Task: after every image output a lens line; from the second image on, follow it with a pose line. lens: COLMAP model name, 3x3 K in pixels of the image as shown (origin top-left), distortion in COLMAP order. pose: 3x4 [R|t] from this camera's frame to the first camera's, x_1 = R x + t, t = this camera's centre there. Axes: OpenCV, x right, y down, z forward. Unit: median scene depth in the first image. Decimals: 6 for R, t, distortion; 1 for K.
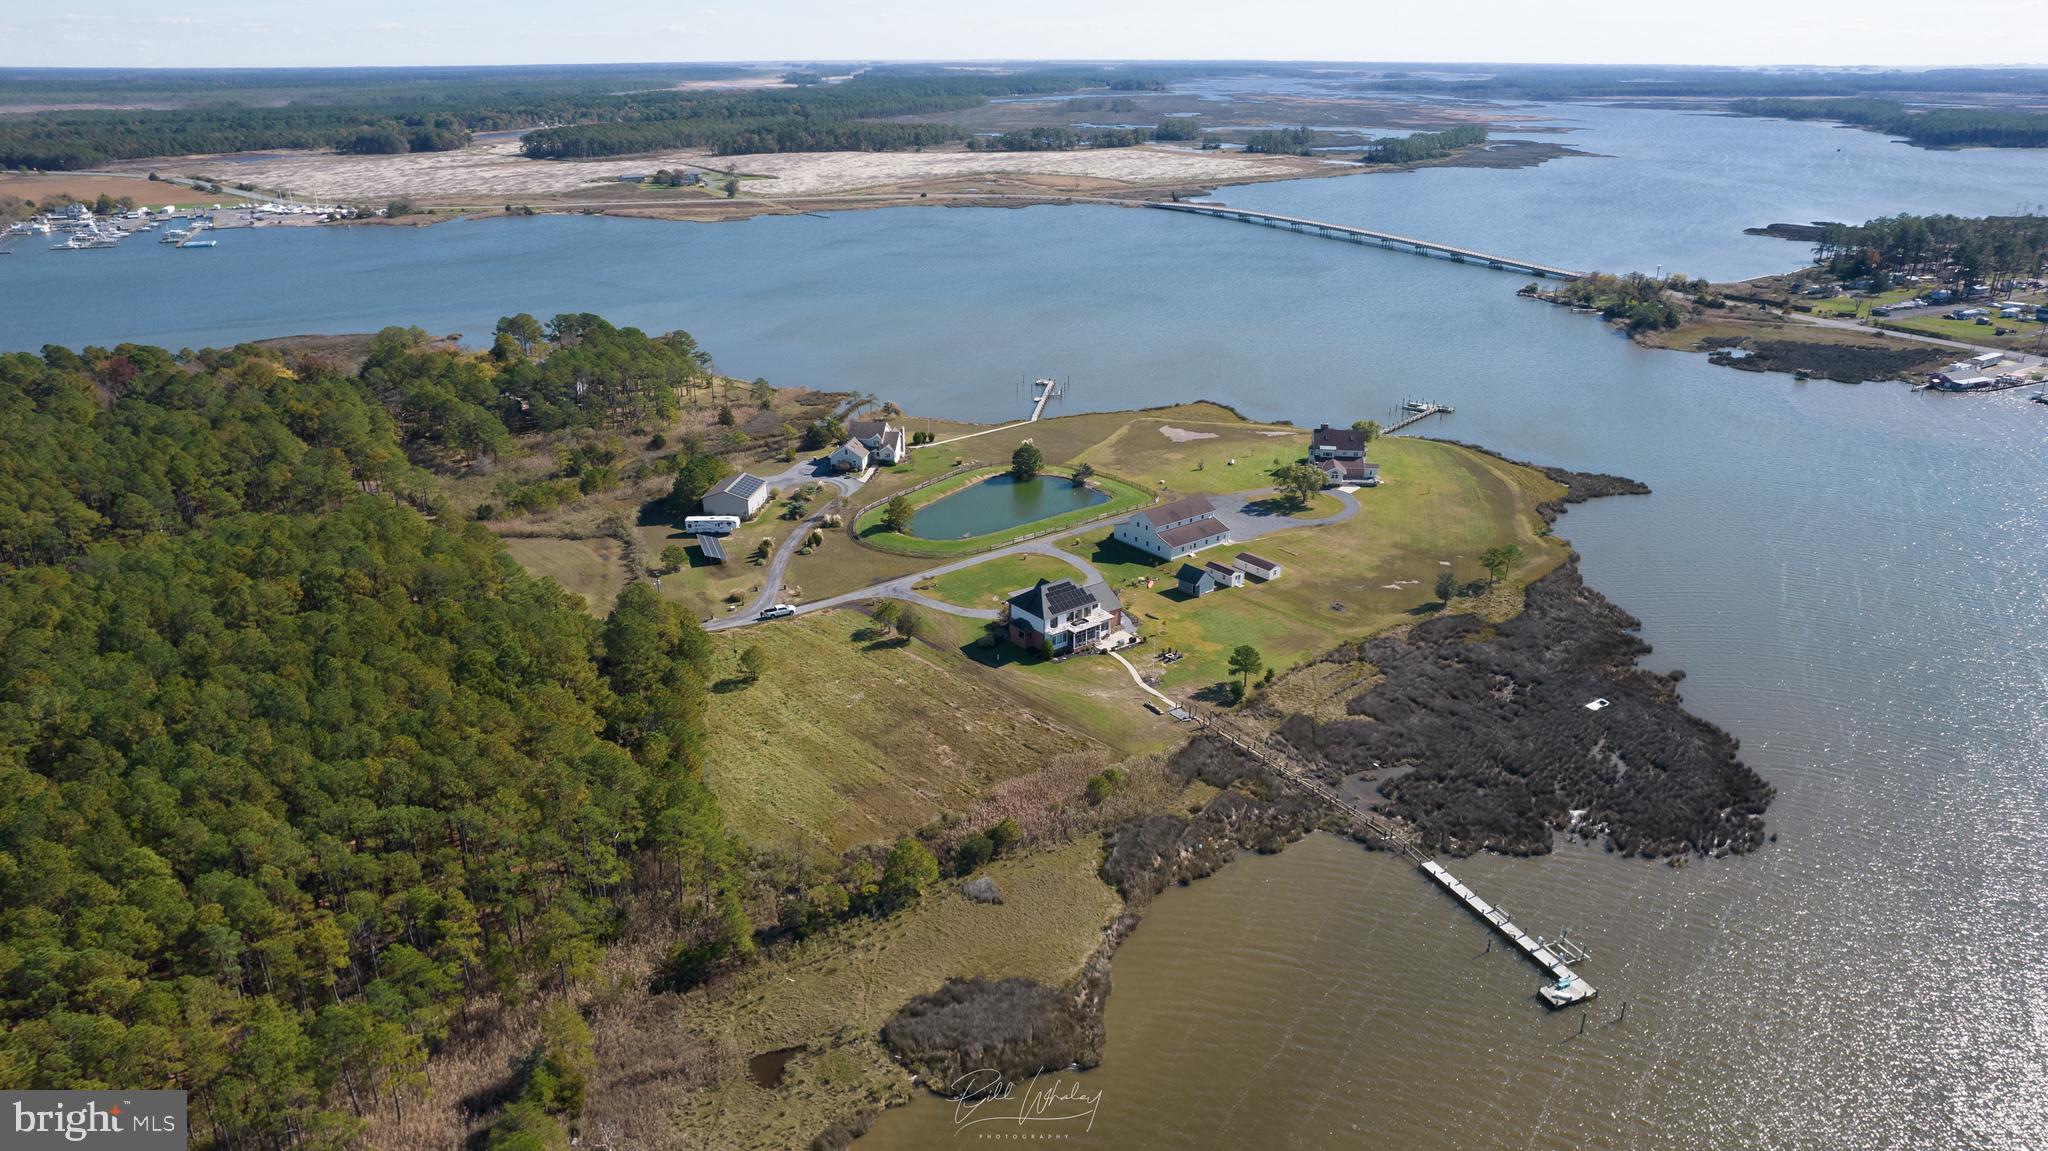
lens RADIAL K [[1310.3, 0, 1016.1], [0, 1310.3, 579.7], [0, 0, 1]] dist [-0.076149, 0.066968]
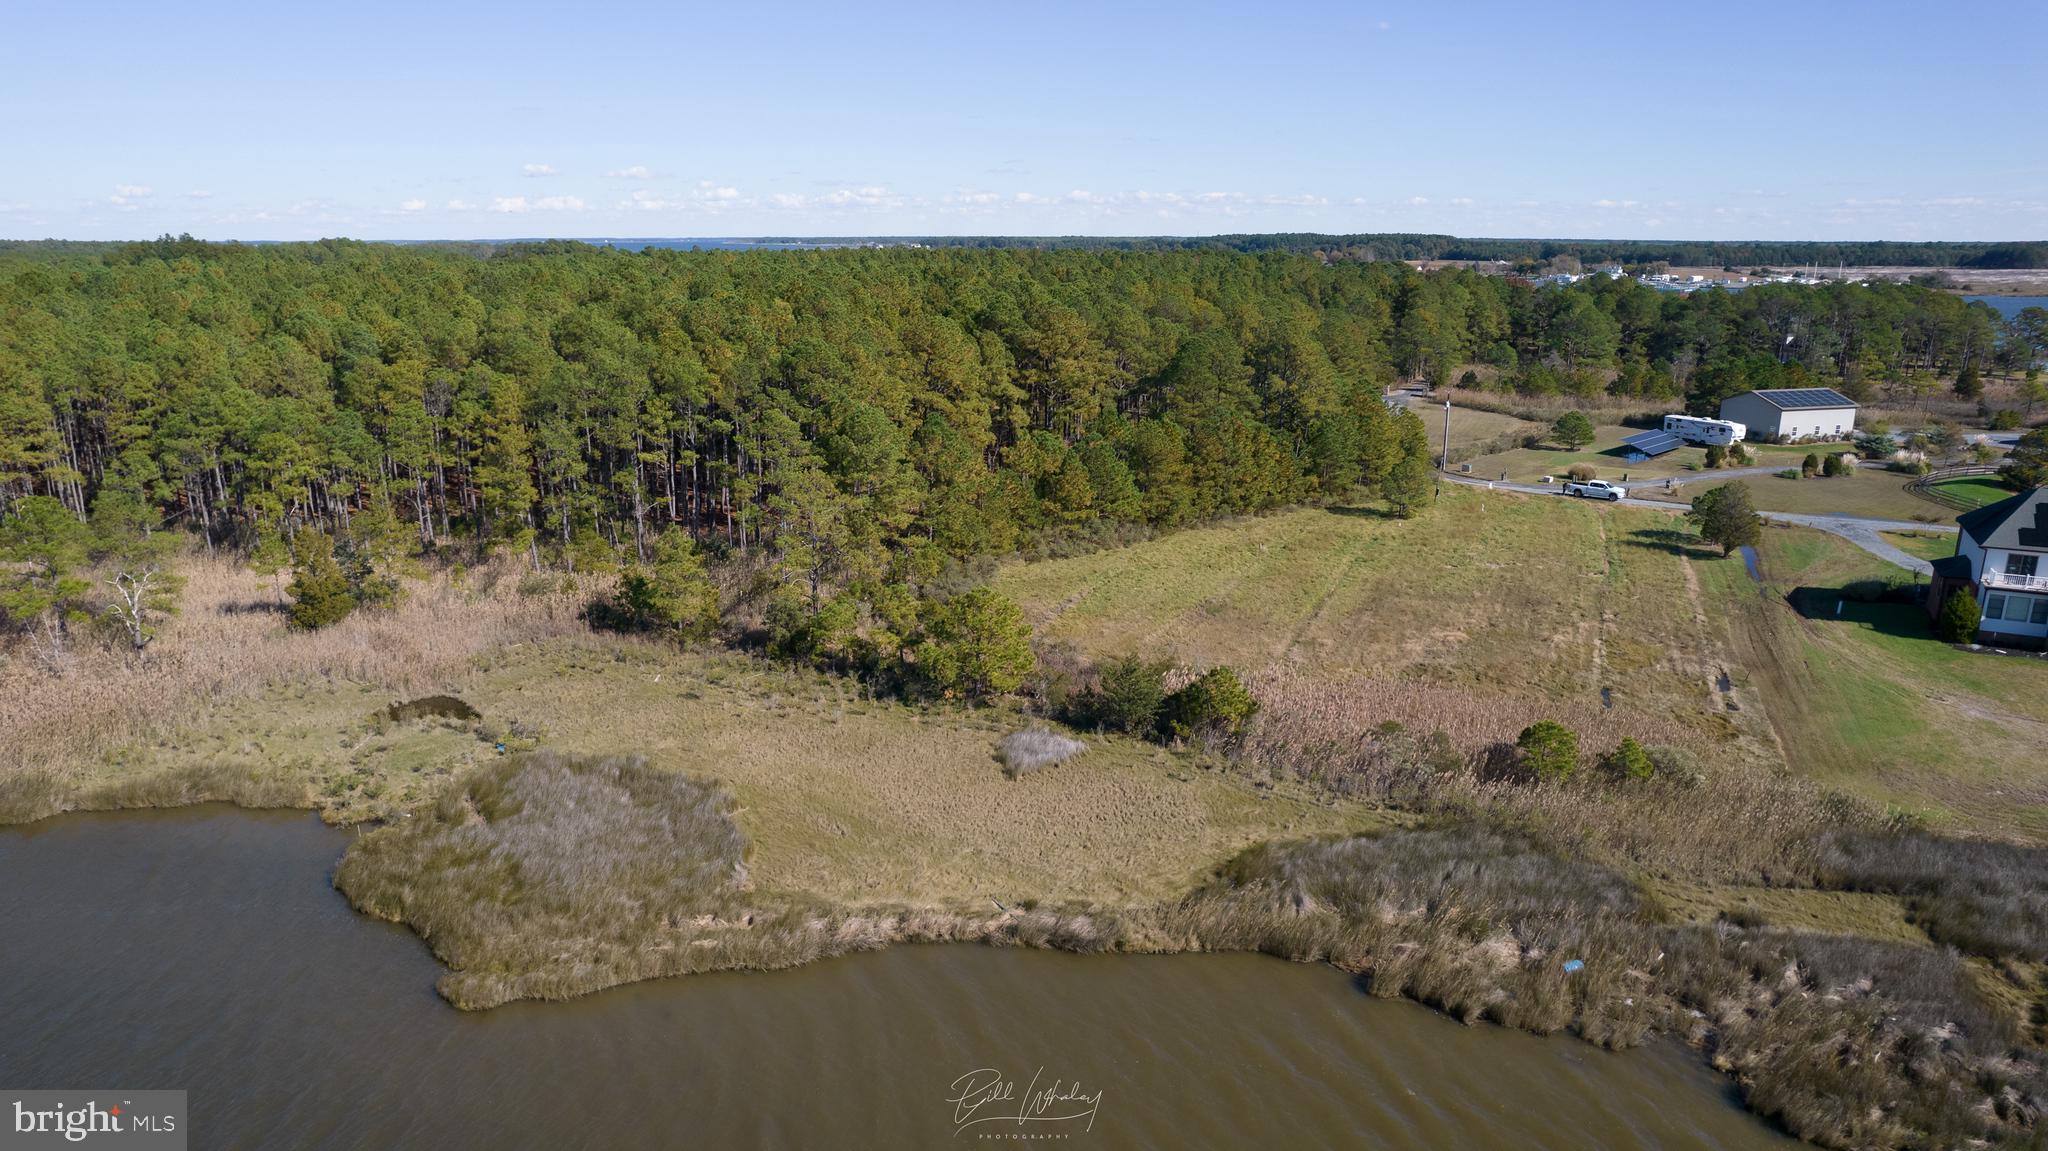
lens RADIAL K [[1310.3, 0, 1016.1], [0, 1310.3, 579.7], [0, 0, 1]] dist [-0.076149, 0.066968]
pose [[0.412330, 0.234080, -0.880449, 0.206825], [-0.343698, 0.934984, 0.087618, 0.089572], [0.843715, 0.266481, 0.465975, 0.468296]]
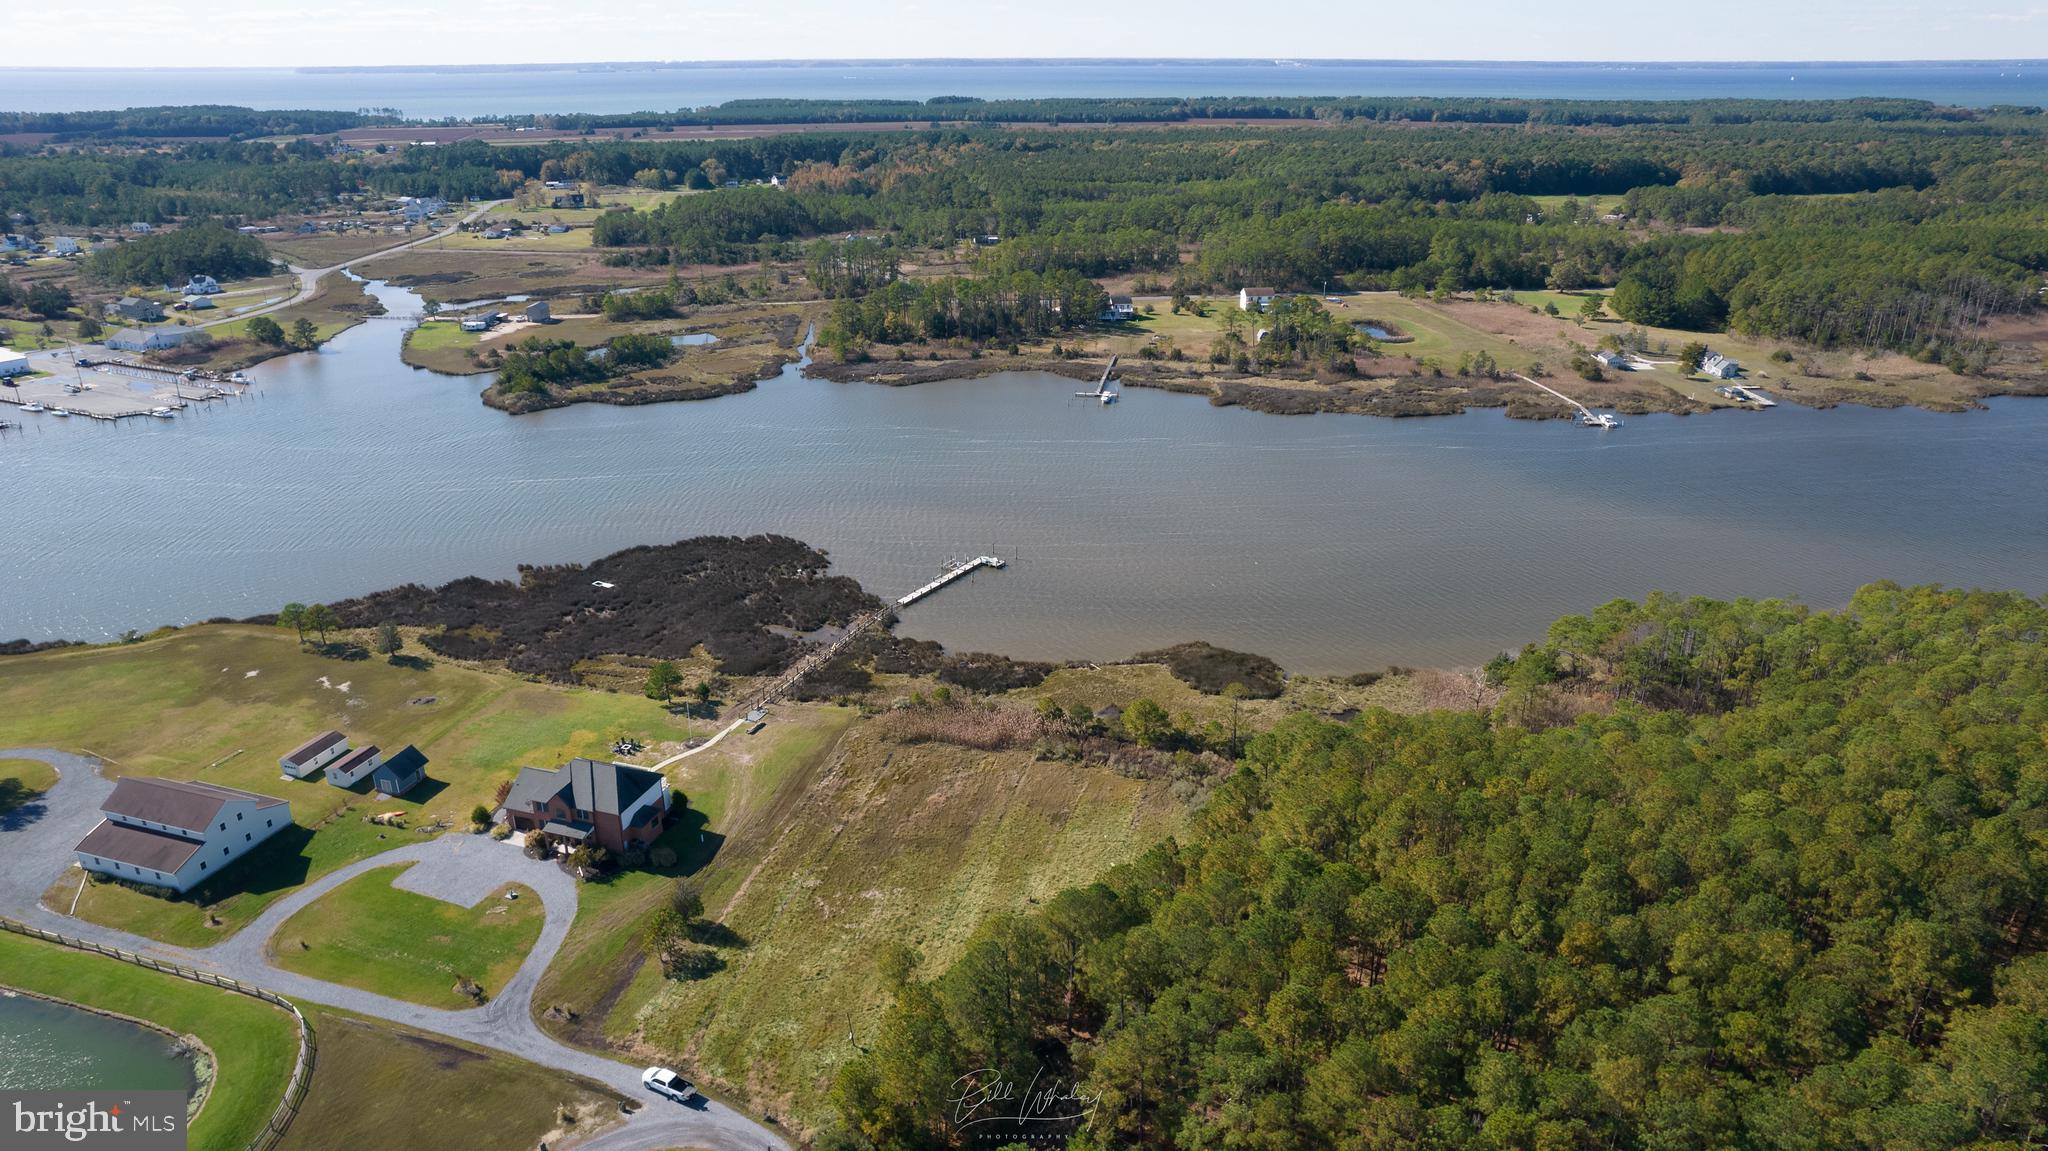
lens RADIAL K [[1310.3, 0, 1016.1], [0, 1310.3, 579.7], [0, 0, 1]] dist [-0.076149, 0.066968]
pose [[-0.552087, -0.310596, 0.773777, -0.545846], [0.317400, 0.779867, 0.539504, -0.341789], [-0.771010, 0.543450, -0.331971, 0.854653]]
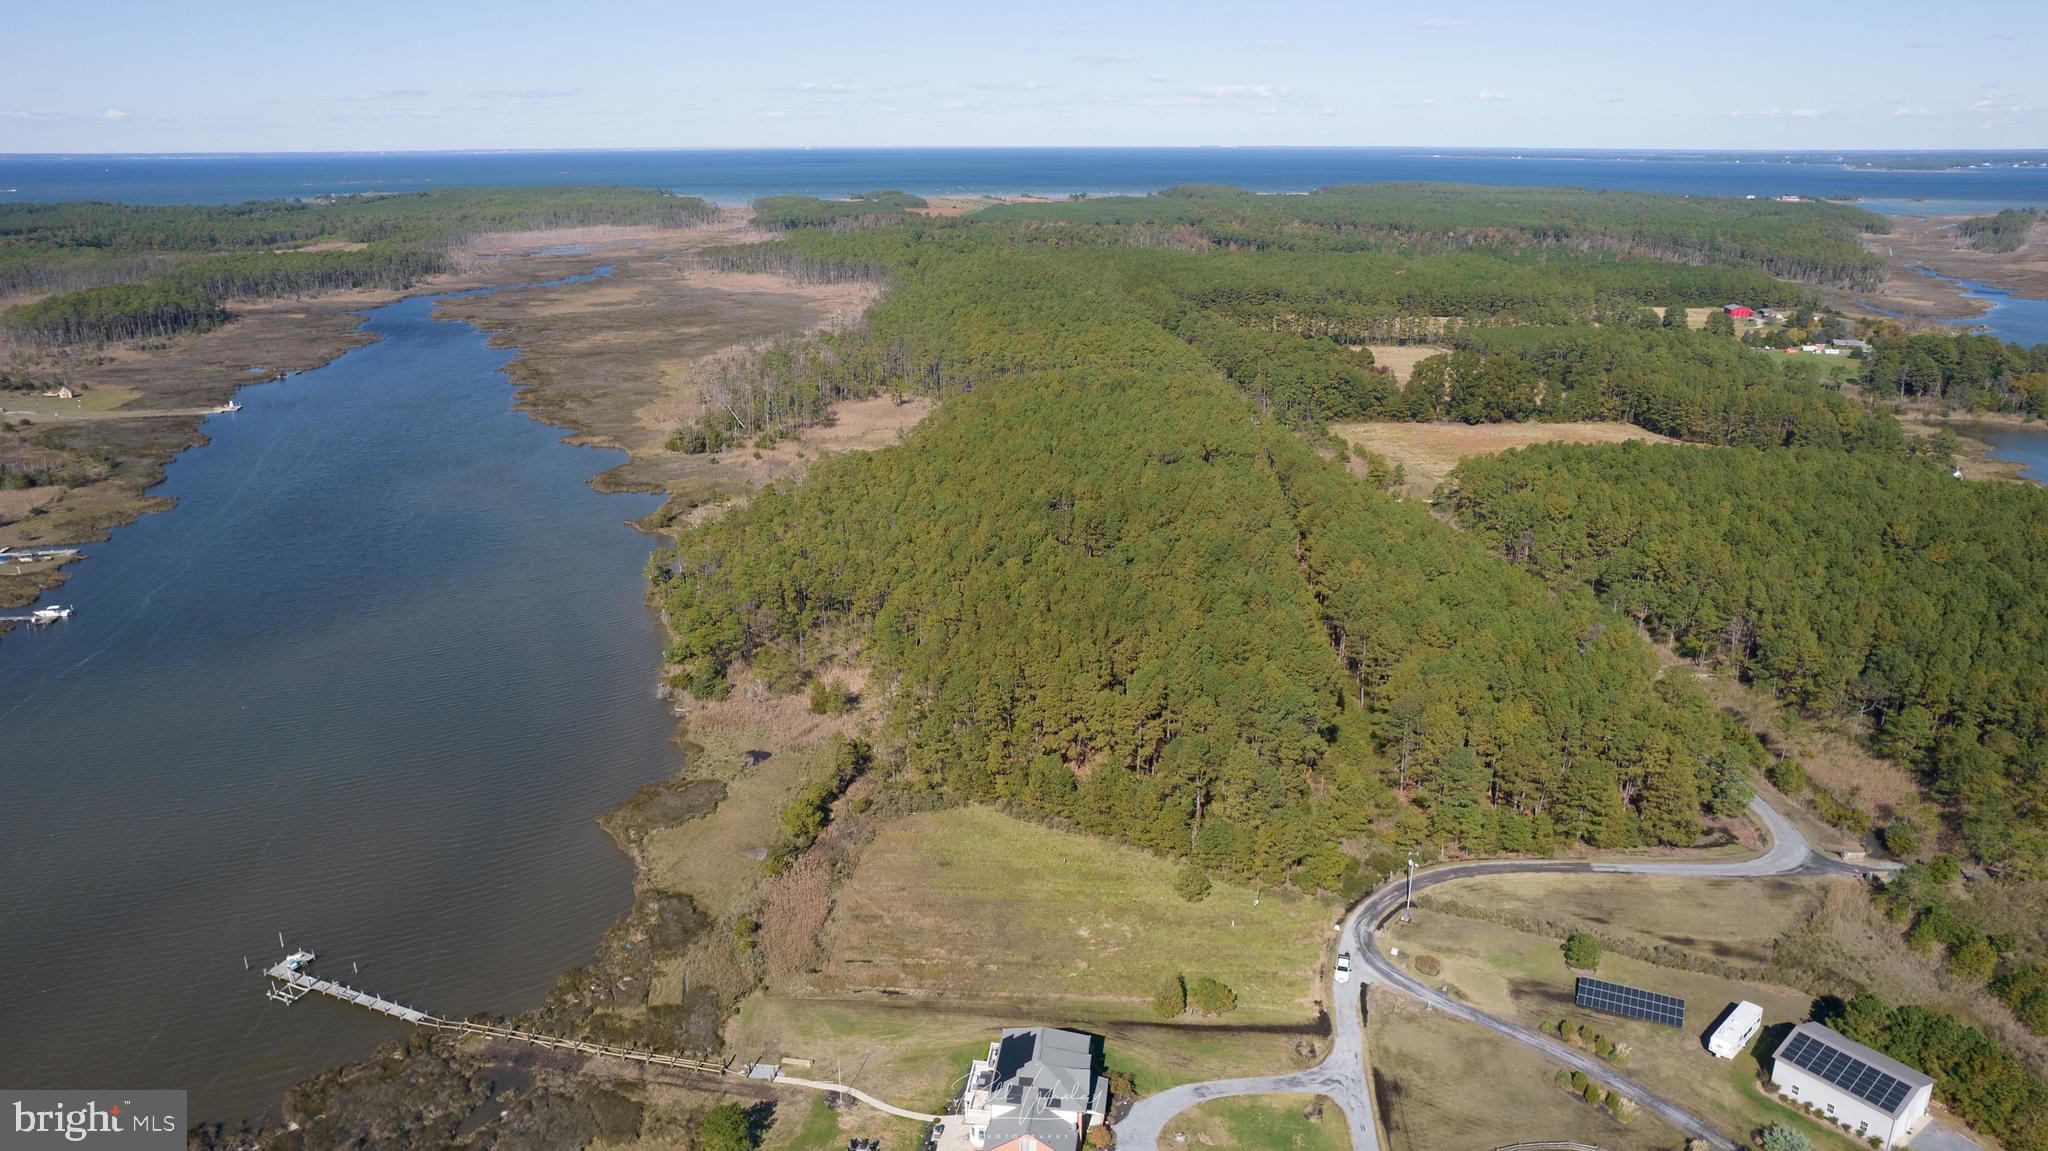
lens RADIAL K [[1347.6, 0, 1015.5], [0, 1347.6, 576.7], [0, 0, 1]] dist [-0.077539, 0.069570]
pose [[-0.715774, 0.220696, -0.662541, 0.372000], [-0.259211, 0.797003, 0.545524, -0.472143], [0.648442, 0.562210, -0.513267, 1.027268]]
